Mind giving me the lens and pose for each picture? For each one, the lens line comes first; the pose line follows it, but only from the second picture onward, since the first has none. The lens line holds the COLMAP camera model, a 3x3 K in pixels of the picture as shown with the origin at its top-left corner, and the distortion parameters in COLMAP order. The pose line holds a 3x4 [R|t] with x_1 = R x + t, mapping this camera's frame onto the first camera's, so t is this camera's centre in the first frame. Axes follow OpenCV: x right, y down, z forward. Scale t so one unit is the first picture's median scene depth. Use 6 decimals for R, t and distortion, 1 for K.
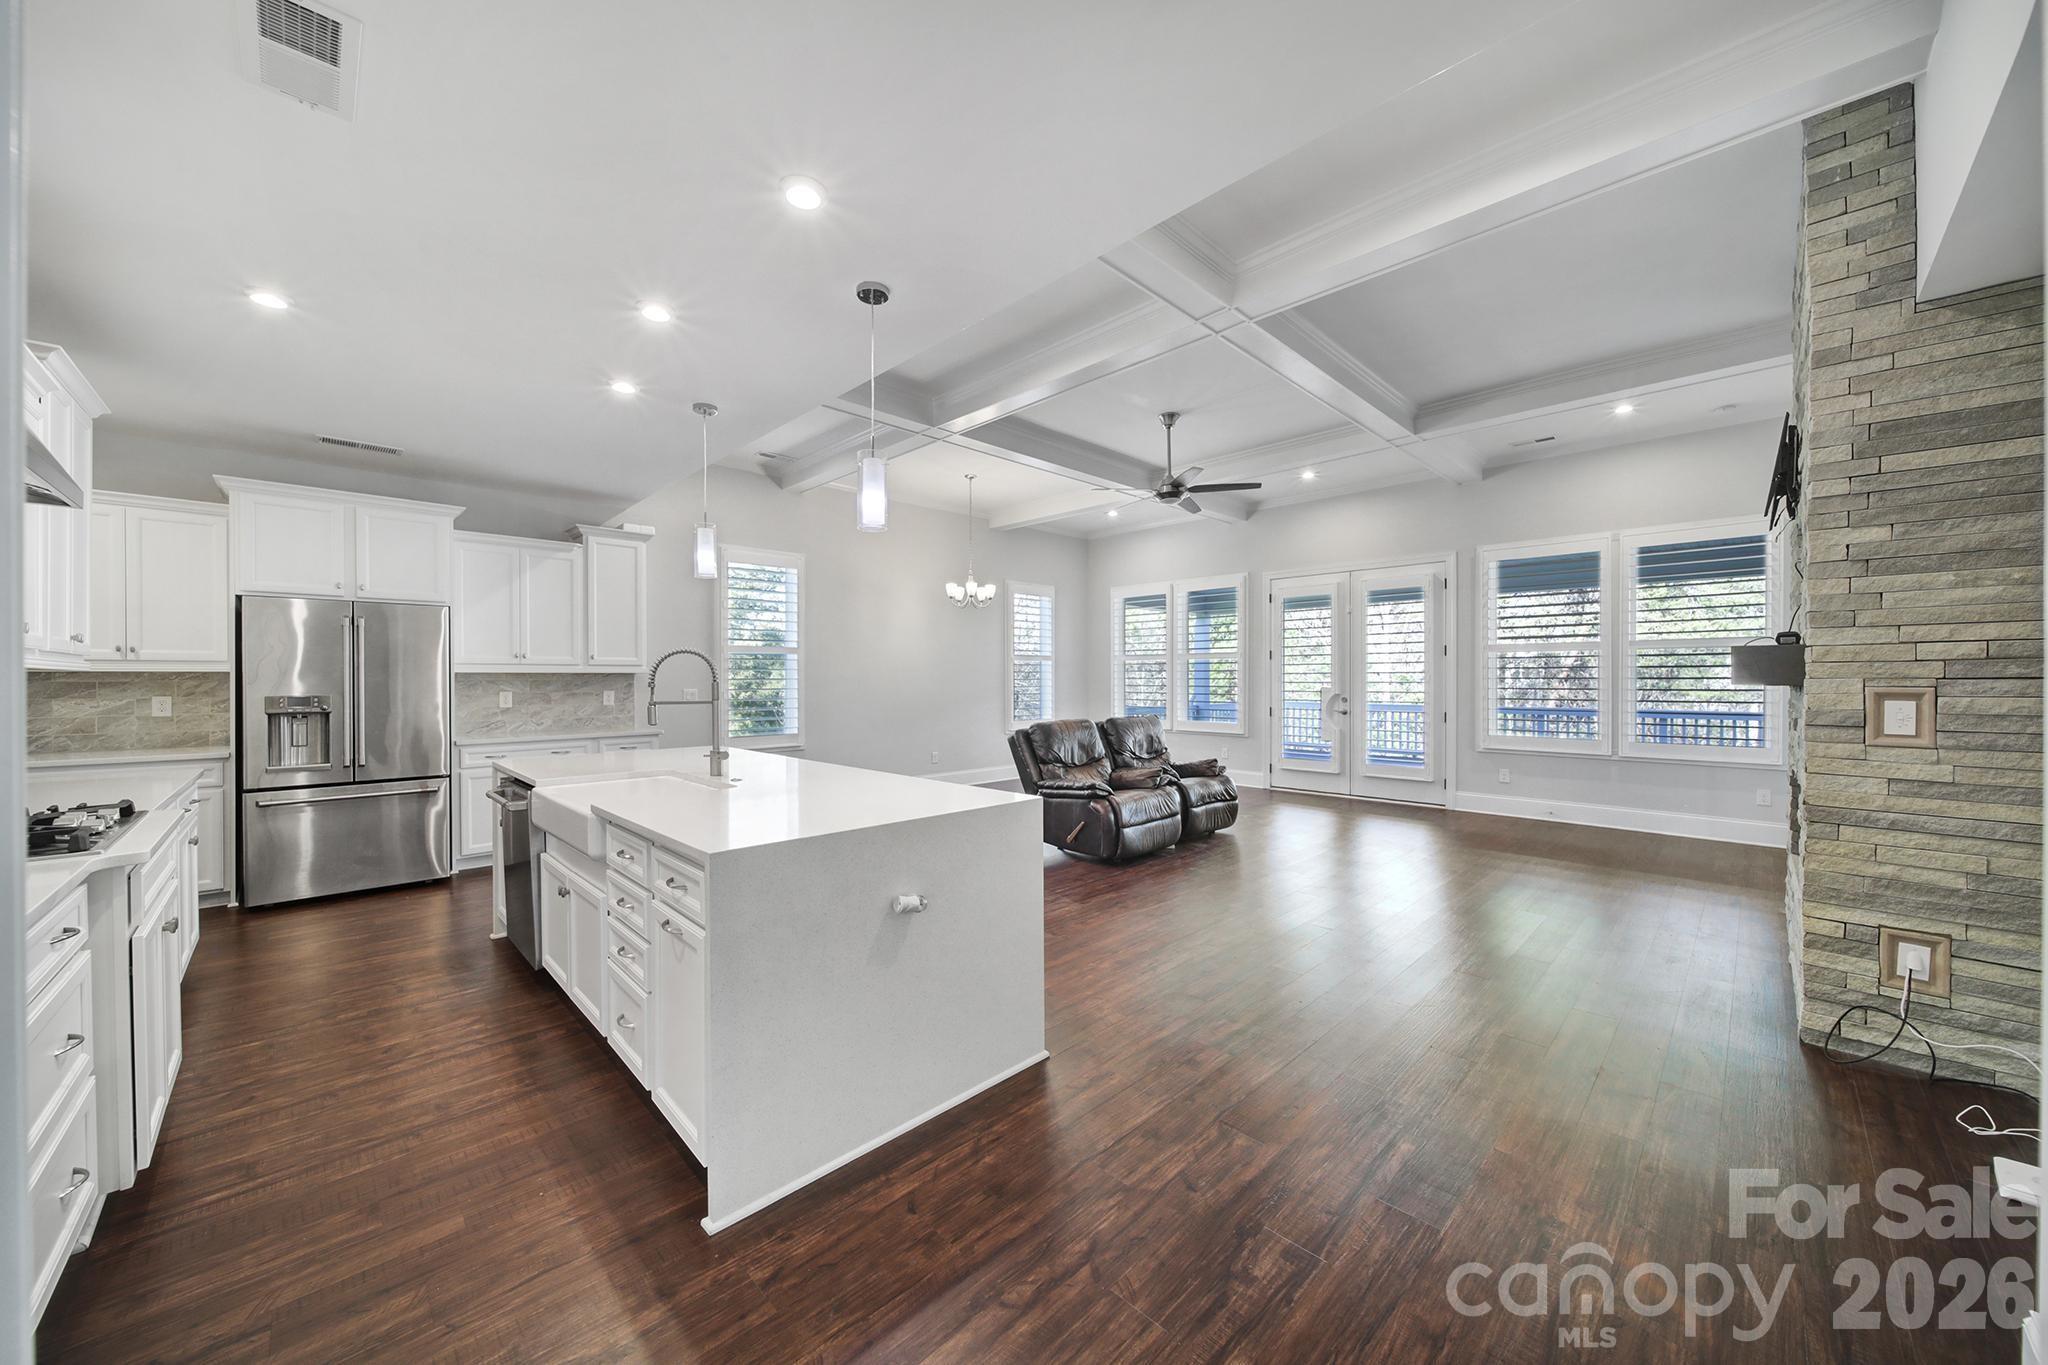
lens RADIAL K [[719.9, 0, 1037.7], [0, 719.9, 685.4], [0, 0, 1]] dist [-0.002013, -0.000968]
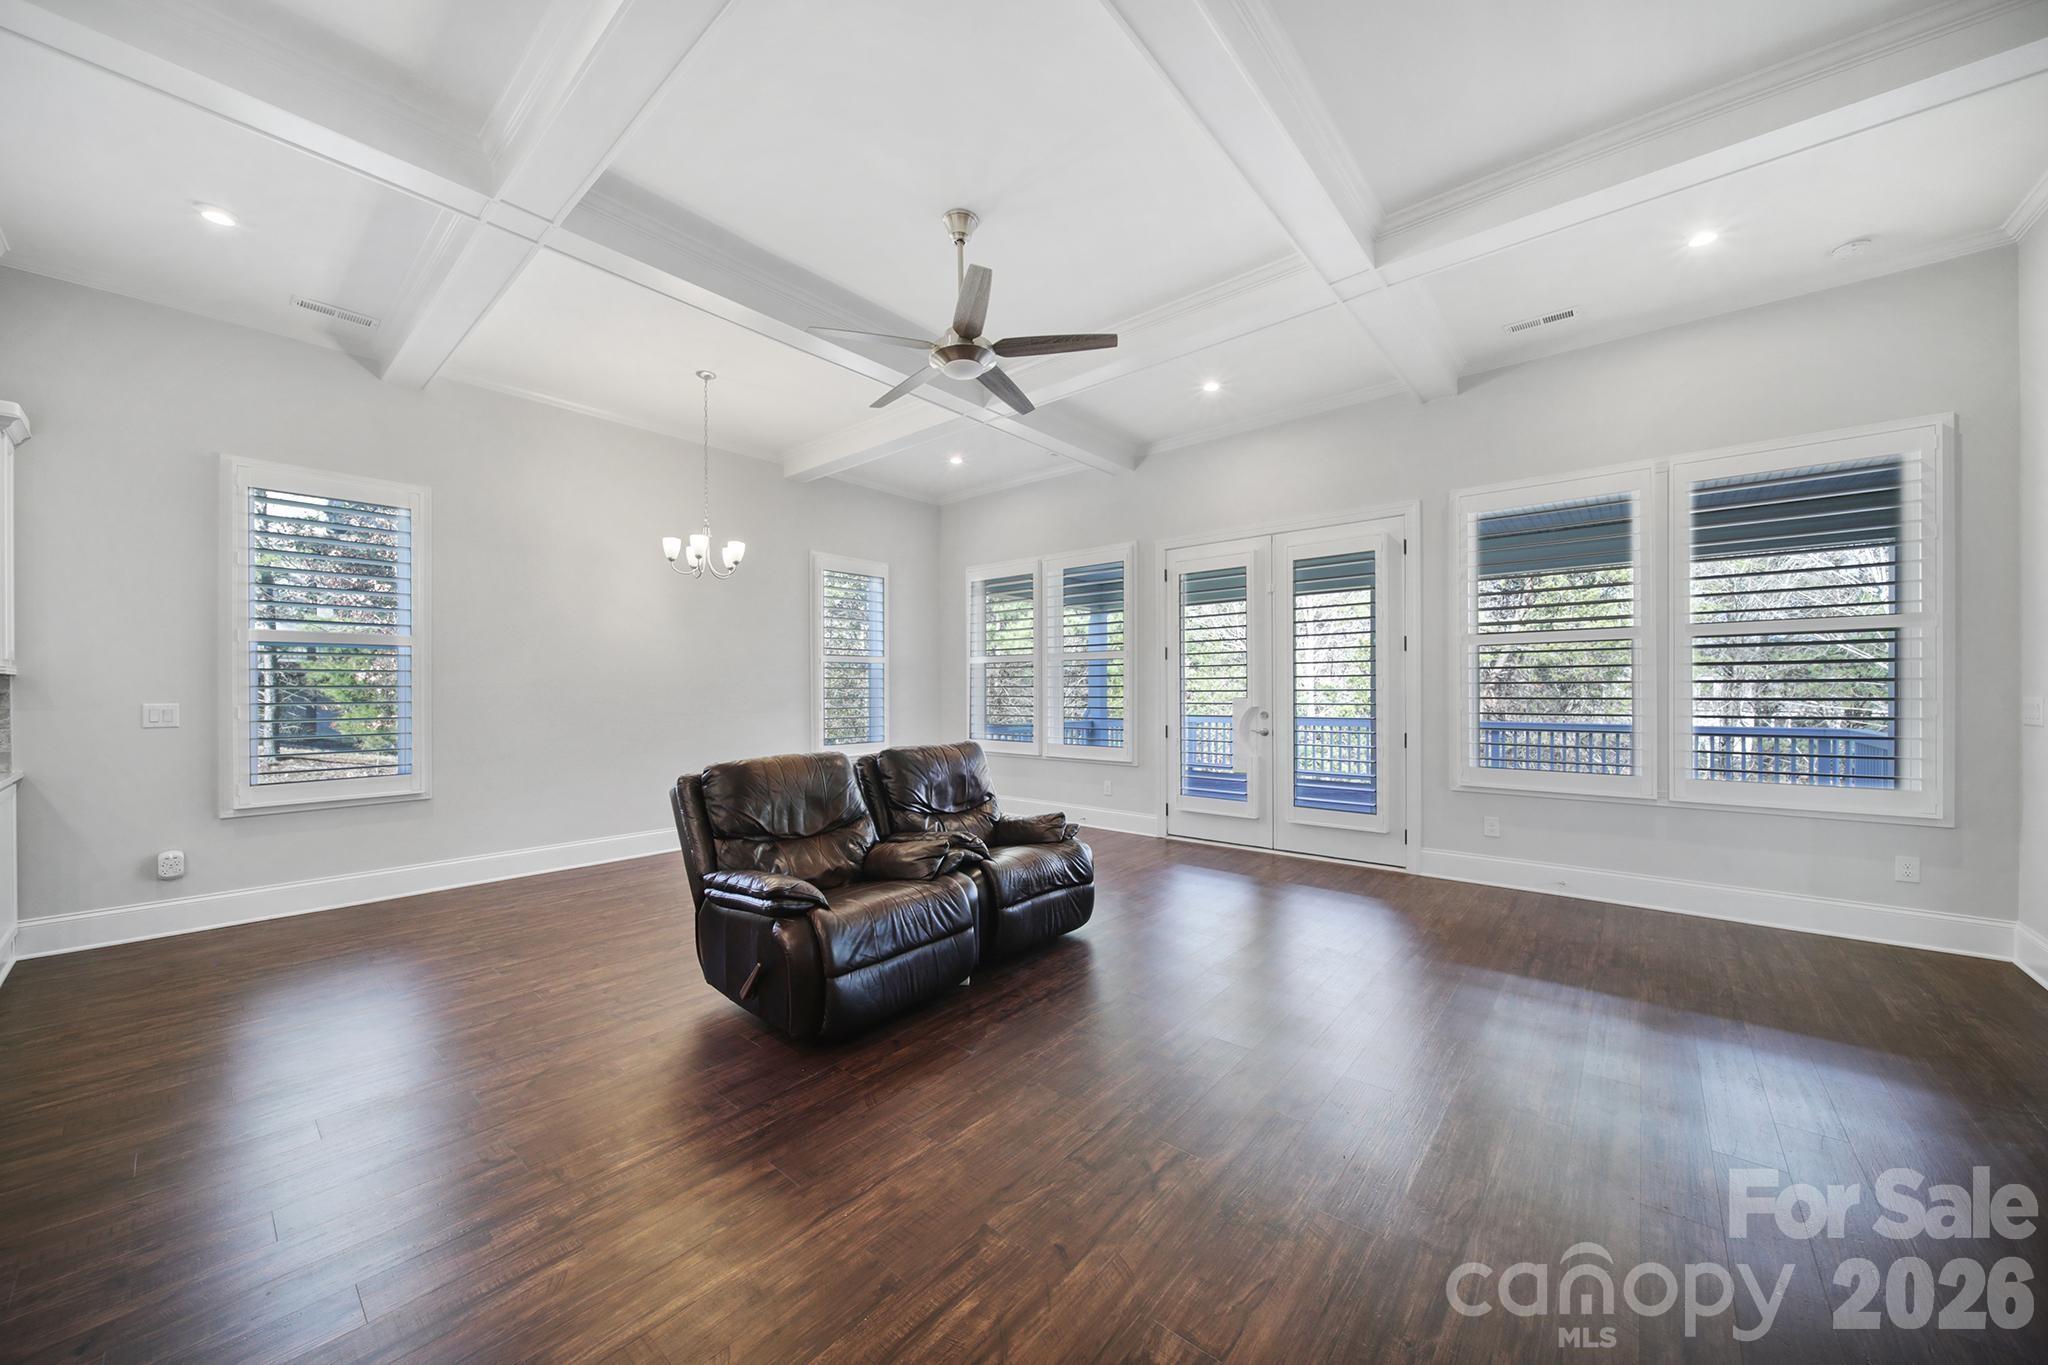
lens RADIAL K [[719.9, 0, 1034.1], [0, 719.9, 700.3], [0, 0, 1]] dist [-0.002013, -0.000968]
pose [[0.996277, -0.003480, 0.086144, 0.172943], [0.003309, 0.999992, 0.002128, 0.003866], [-0.086151, -0.001835, 0.996280, 0.390452]]
